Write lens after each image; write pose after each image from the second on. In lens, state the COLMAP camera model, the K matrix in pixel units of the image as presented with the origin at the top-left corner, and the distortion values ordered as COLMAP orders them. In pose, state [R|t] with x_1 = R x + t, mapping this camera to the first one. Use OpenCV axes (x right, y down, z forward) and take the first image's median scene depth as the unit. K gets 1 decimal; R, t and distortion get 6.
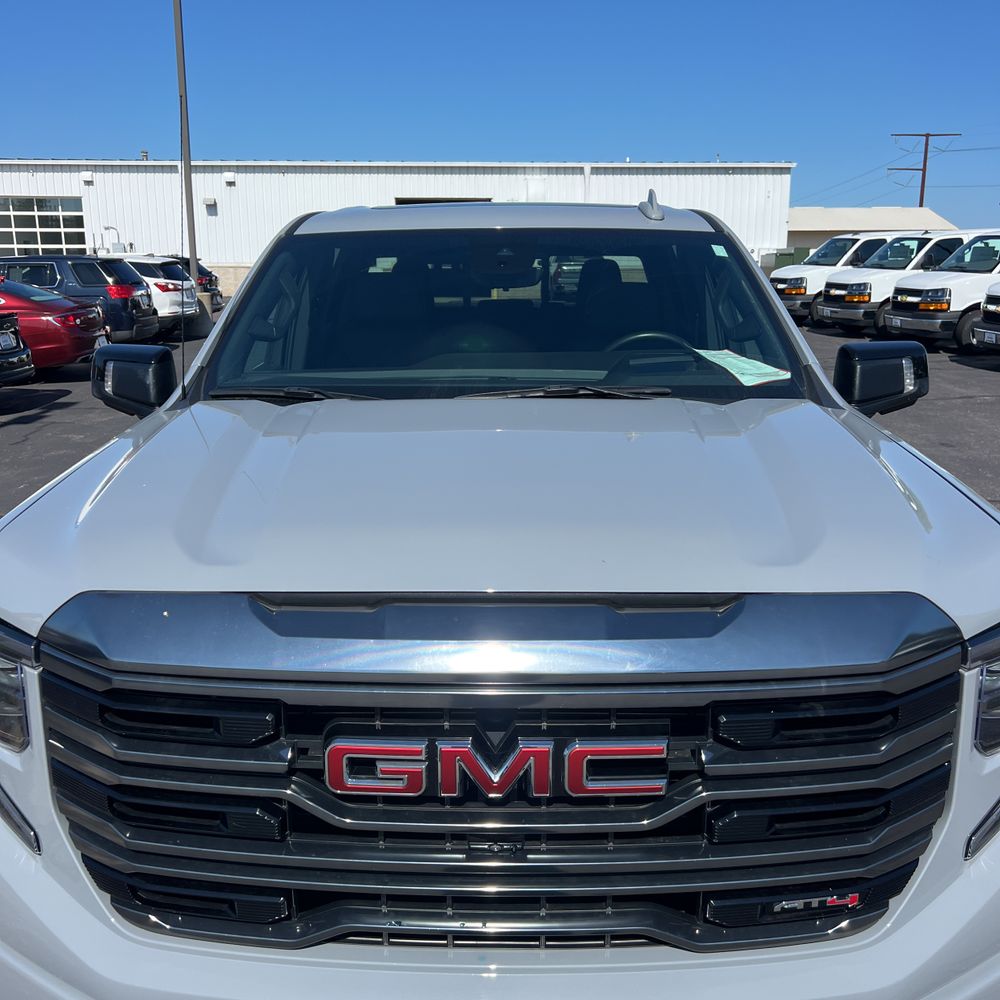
lens RADIAL K [[1009.2, 0, 485.3], [0, 1009.2, 495.4], [0, 0, 1]] dist [0.023849, 0.000000]
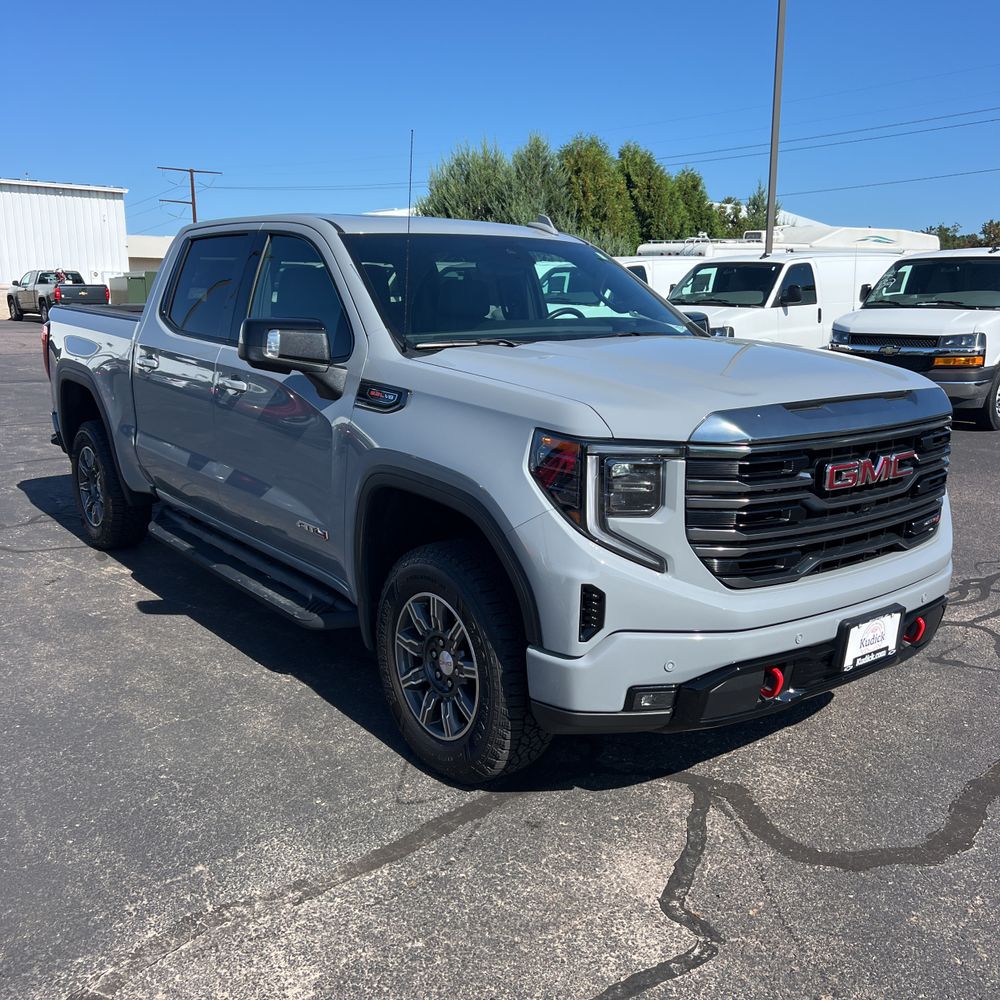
lens RADIAL K [[1009.2, 0, 505.6], [0, 1009.2, 507.3], [0, 0, 1]] dist [0.023849, 0.000000]
pose [[0.768189, -0.125957, 0.627710, -0.955711], [0.135749, 0.990208, 0.032567, 0.079472], [-0.625666, 0.060193, 0.777766, -0.110867]]
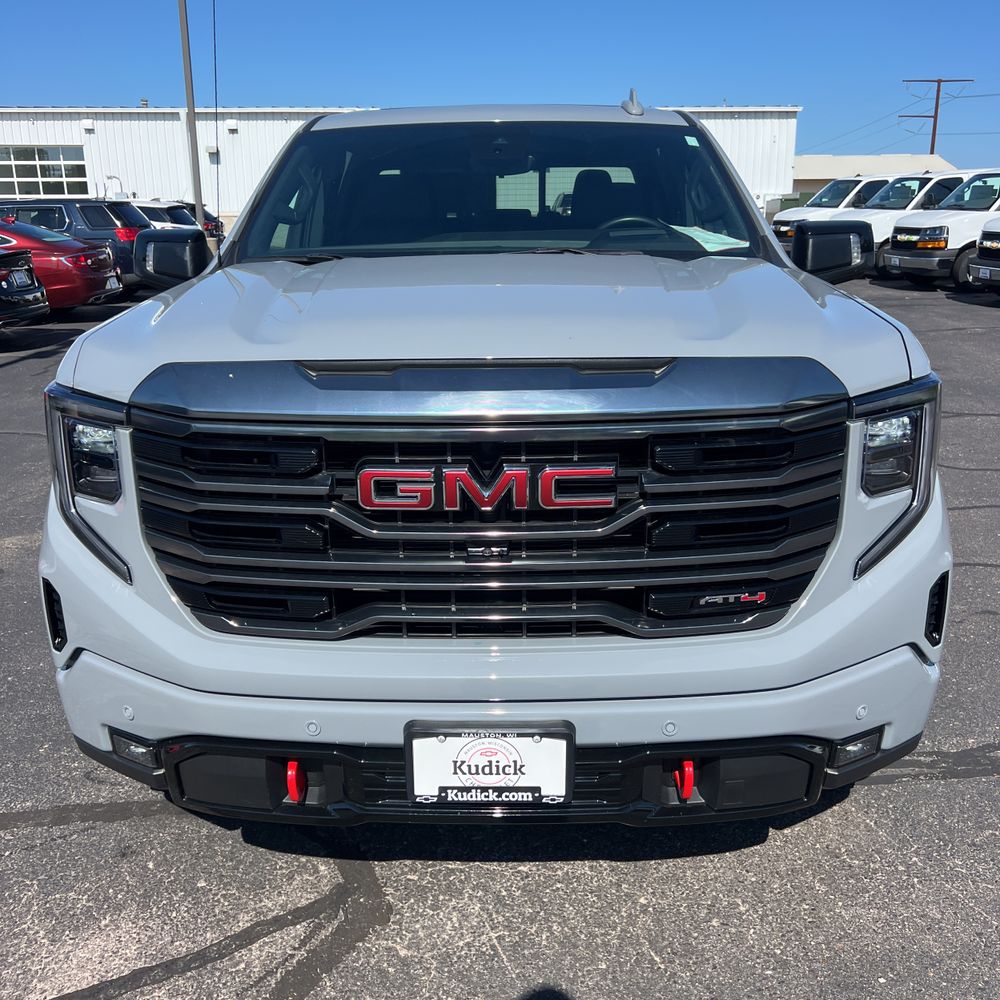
lens RADIAL K [[1009.2, 0, 499.5], [0, 1009.2, 508.0], [0, 0, 1]] dist [0.023849, 0.000000]
pose [[0.999952, -0.007975, 0.005753, 0.009139], [0.007653, 0.998513, 0.053979, 0.105604], [-0.006175, -0.053933, 0.998525, -0.146305]]
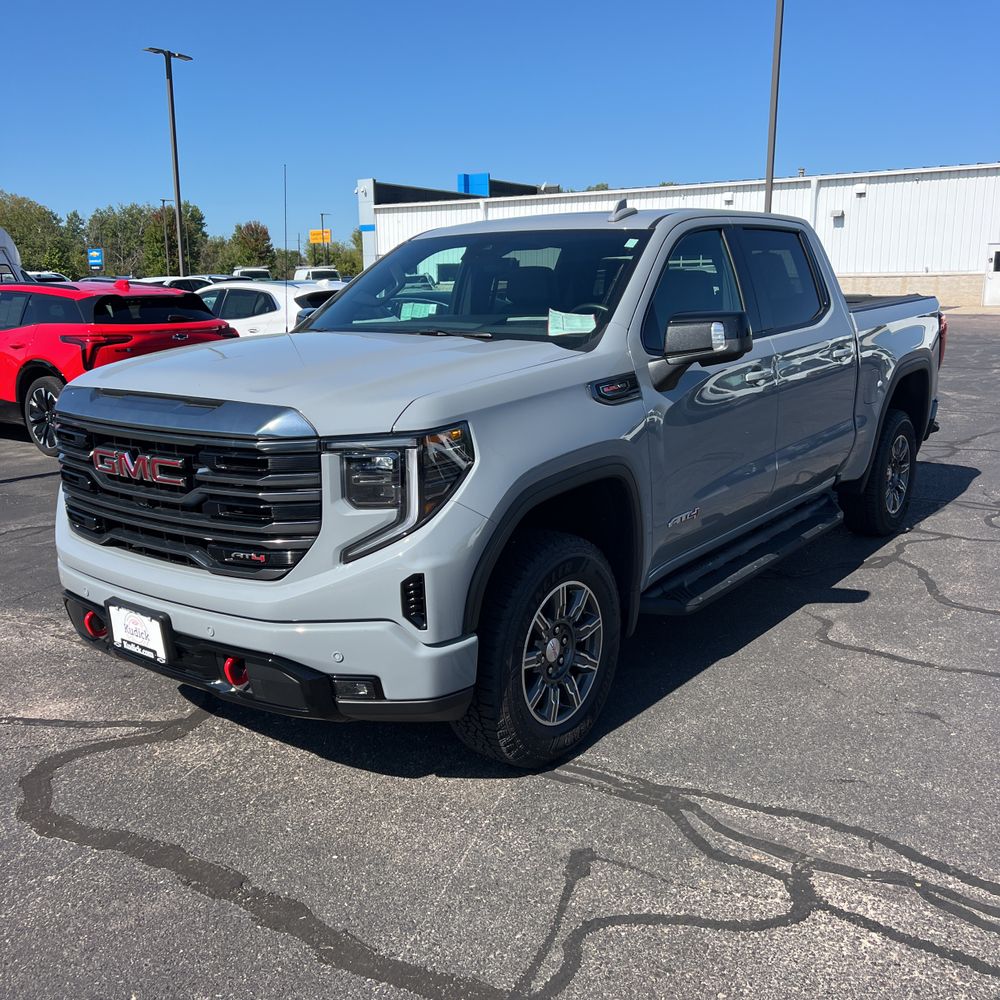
lens RADIAL K [[1009.2, 0, 503.8], [0, 1009.2, 492.5], [0, 0, 1]] dist [0.023849, 0.000000]
pose [[0.806561, 0.114481, -0.579960, 0.951008], [-0.123420, 0.992060, 0.024185, 0.080221], [0.578124, 0.052072, 0.814286, -0.183136]]
